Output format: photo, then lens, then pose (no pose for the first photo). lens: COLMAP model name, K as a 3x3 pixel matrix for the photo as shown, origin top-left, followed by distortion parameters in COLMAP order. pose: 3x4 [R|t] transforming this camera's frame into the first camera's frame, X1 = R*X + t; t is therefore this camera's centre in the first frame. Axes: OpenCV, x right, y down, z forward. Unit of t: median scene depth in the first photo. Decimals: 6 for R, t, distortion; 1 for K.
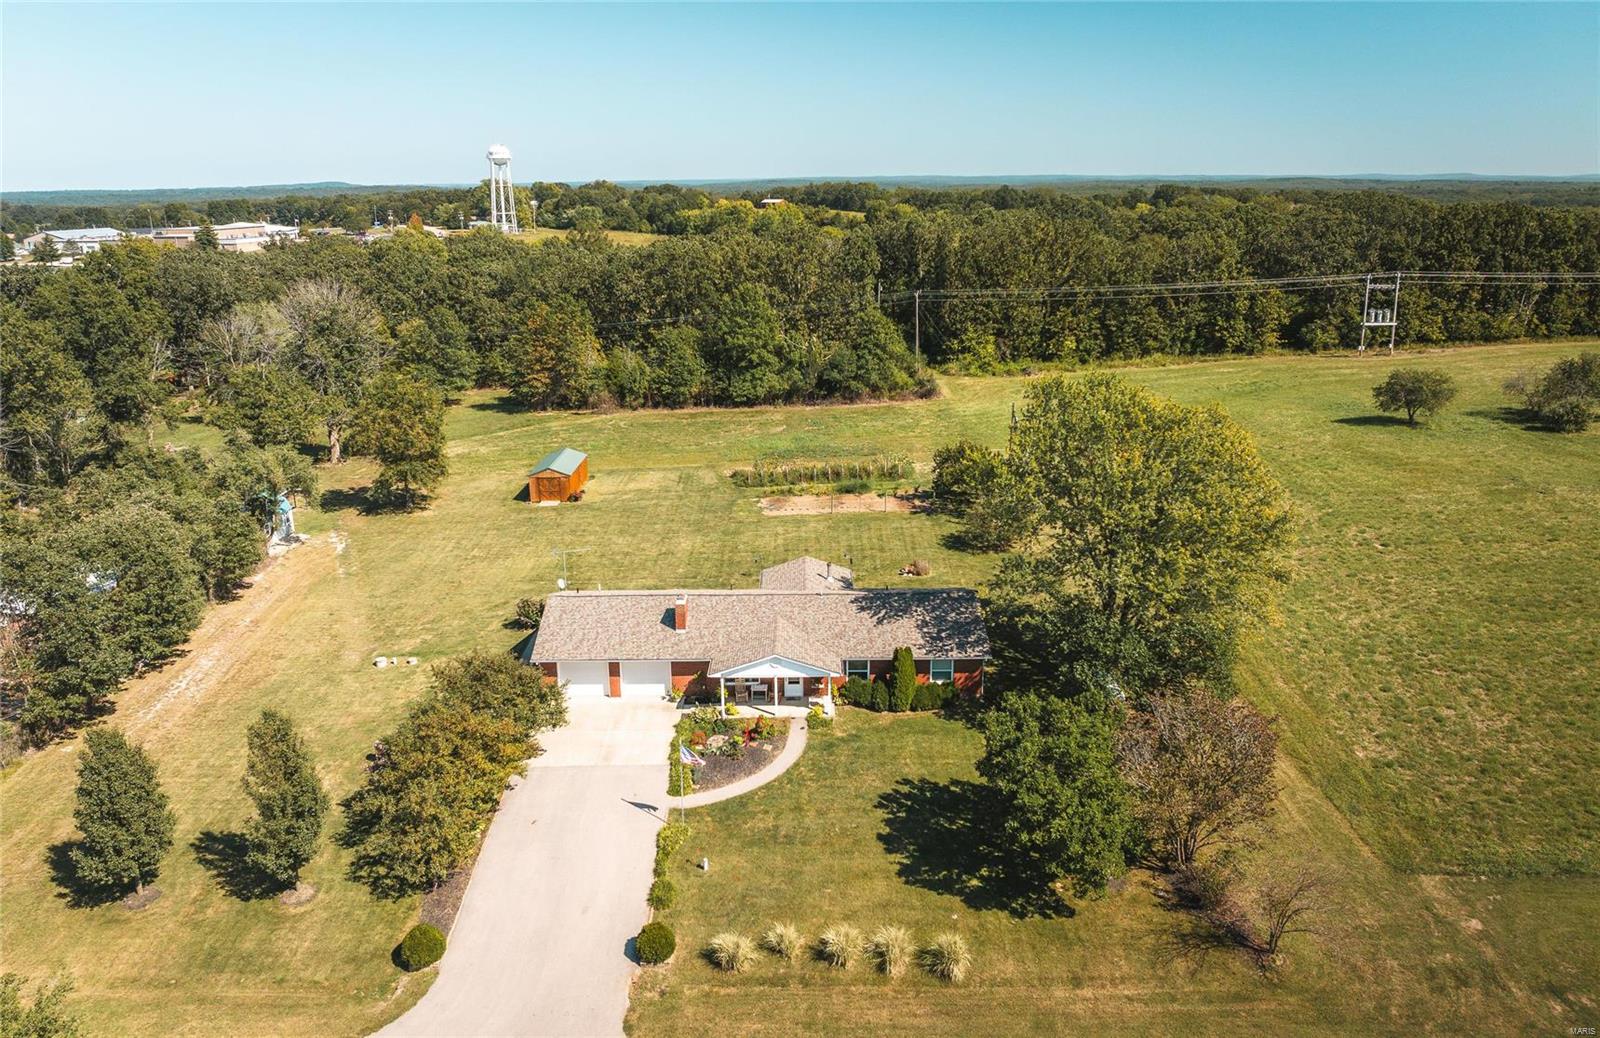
lens RADIAL K [[1138.8, 0, 797.9], [0, 1138.8, 484.0], [0, 0, 1]] dist [-0.081062, 0.050553]
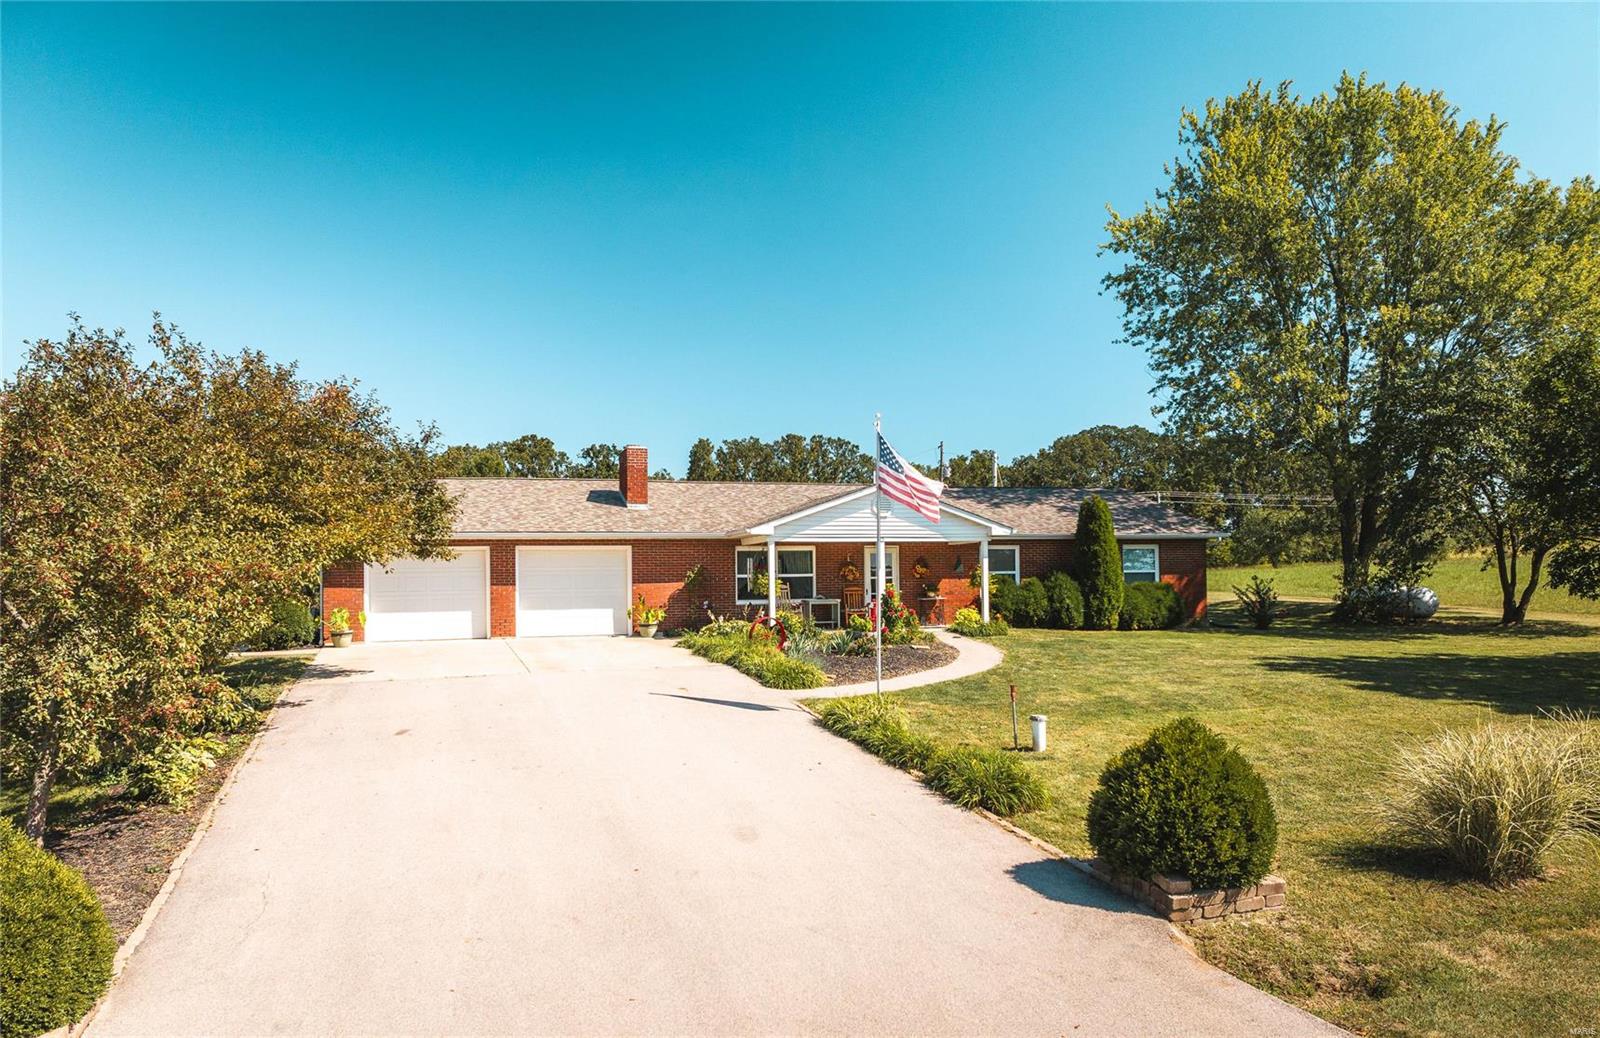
lens RADIAL K [[1138.8, 0, 797.9], [0, 1138.8, 484.0], [0, 0, 1]] dist [-0.081062, 0.050553]
pose [[0.949973, 0.029065, 0.310976, -0.182822], [0.082623, 0.936806, -0.339954, 0.279208], [-0.301205, 0.348641, 0.887539, 0.536870]]
